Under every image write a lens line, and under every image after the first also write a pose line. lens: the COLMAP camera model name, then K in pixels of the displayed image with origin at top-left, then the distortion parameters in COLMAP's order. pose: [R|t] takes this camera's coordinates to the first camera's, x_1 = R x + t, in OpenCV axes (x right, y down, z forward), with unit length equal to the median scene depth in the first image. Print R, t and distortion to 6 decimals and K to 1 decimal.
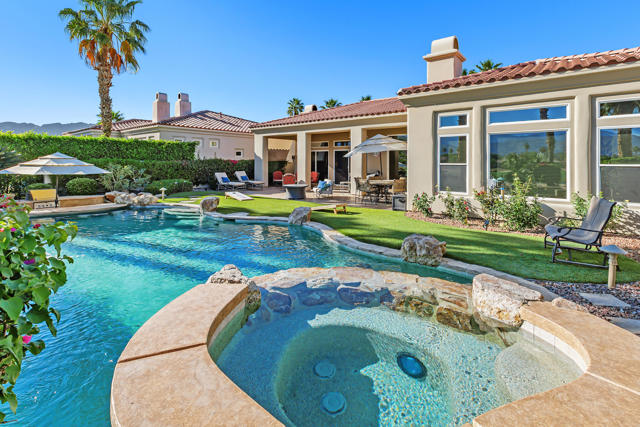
lens RADIAL K [[302.8, 0, 317.4], [0, 302.8, 164.6], [0, 0, 1]] dist [0.000109, -0.000103]
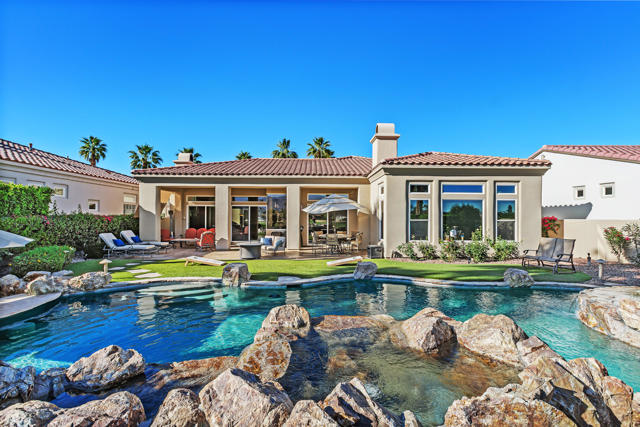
lens RADIAL K [[290.1, 0, 320.0], [0, 290.1, 213.5], [0, 0, 1]] dist [0.000981, -0.000006]
pose [[0.756765, 0.009202, 0.653622, -0.626350], [0.004542, 0.999803, -0.019334, -0.007174], [-0.653671, 0.017600, 0.756574, 0.254610]]
